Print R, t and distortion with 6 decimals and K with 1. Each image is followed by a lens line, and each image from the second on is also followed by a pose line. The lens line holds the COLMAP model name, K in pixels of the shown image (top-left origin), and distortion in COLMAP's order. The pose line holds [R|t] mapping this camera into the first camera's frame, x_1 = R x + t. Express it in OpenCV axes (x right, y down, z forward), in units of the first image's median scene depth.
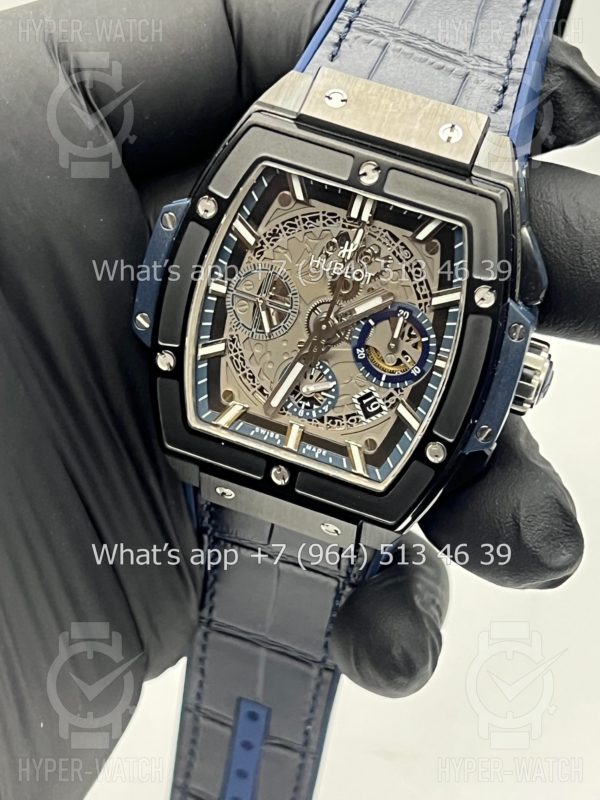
lens RADIAL K [[1909.4, 0, 301.9], [0, 1909.4, 407.1], [0, 0, 1]] dist [0.218026, 0.000000]
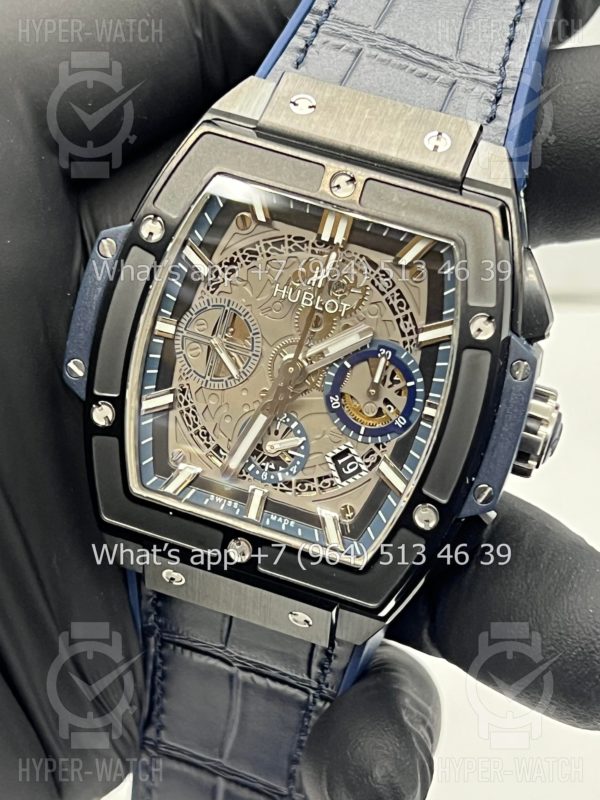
lens RADIAL K [[1909.4, 0, 296.9], [0, 1909.4, 406.5], [0, 0, 1]] dist [0.218026, 0.000000]
pose [[0.999727, -0.006470, 0.022430, -0.004842], [0.008955, 0.993609, -0.112522, 0.068375], [-0.021558, 0.112693, 0.993396, 0.162622]]
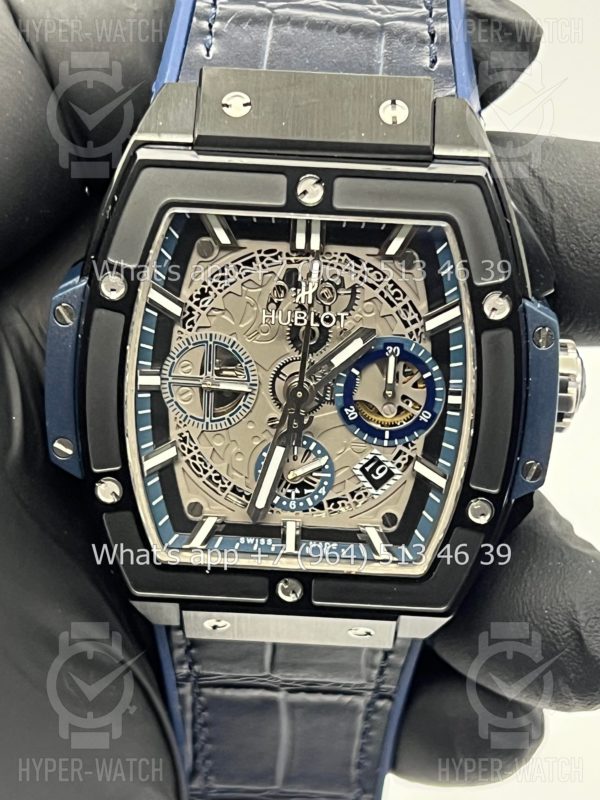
lens RADIAL K [[1909.4, 0, 314.0], [0, 1909.4, 399.5], [0, 0, 1]] dist [0.218026, 0.000000]
pose [[0.953859, -0.270726, 0.129845, -0.082879], [0.265472, 0.962460, 0.056526, -0.081302], [-0.140273, -0.019448, 0.989922, 0.231644]]
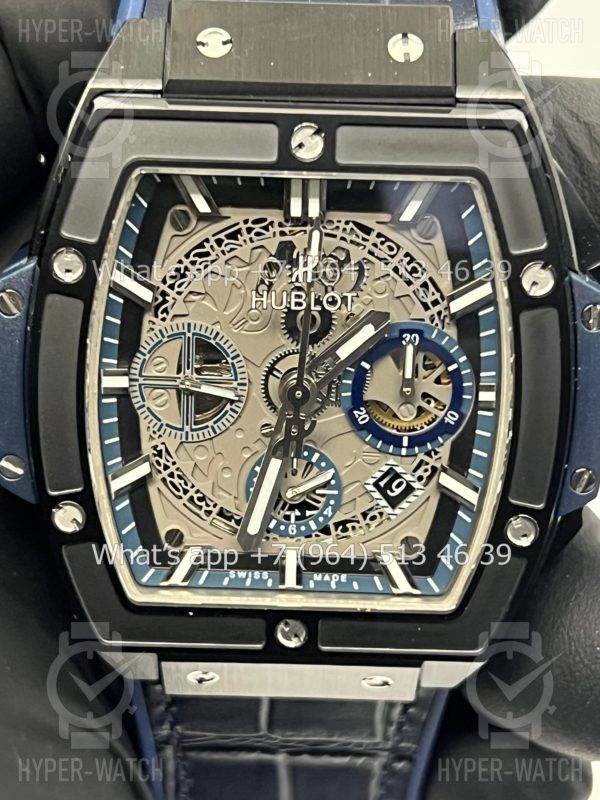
lens RADIAL K [[1909.4, 0, 306.3], [0, 1909.4, 393.8], [0, 0, 1]] dist [0.218026, 0.000000]
pose [[0.945512, -0.290141, 0.147735, -0.079000], [0.287691, 0.956962, 0.038167, -0.064916], [-0.152451, 0.006415, 0.988290, 0.368200]]
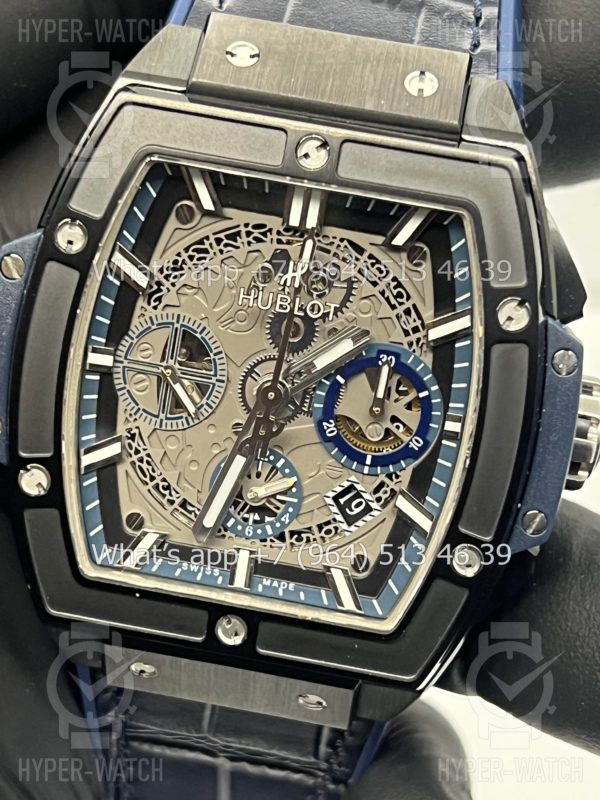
lens RADIAL K [[1909.4, 0, 296.2], [0, 1909.4, 398.6], [0, 0, 1]] dist [0.218026, 0.000000]
pose [[0.984167, -0.131325, 0.119032, -0.057929], [0.140300, 0.987602, -0.070409, 0.006607], [-0.108310, 0.085995, 0.990391, 0.343788]]
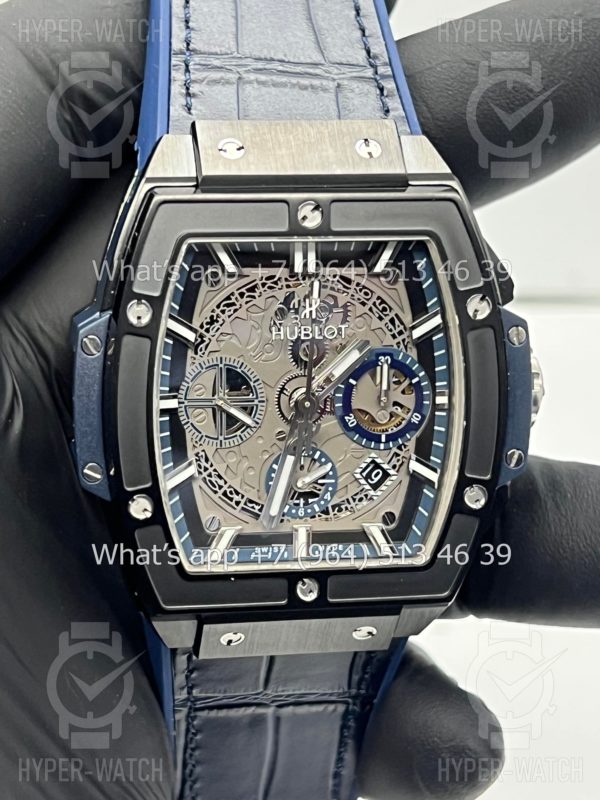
lens RADIAL K [[1909.4, 0, 302.5], [0, 1909.4, 406.5], [0, 0, 1]] dist [0.218026, 0.000000]
pose [[0.885778, -0.322942, 0.333325, -0.271872], [0.345429, 0.938404, -0.008768, -0.033950], [-0.309961, 0.122907, 0.942771, 0.196046]]
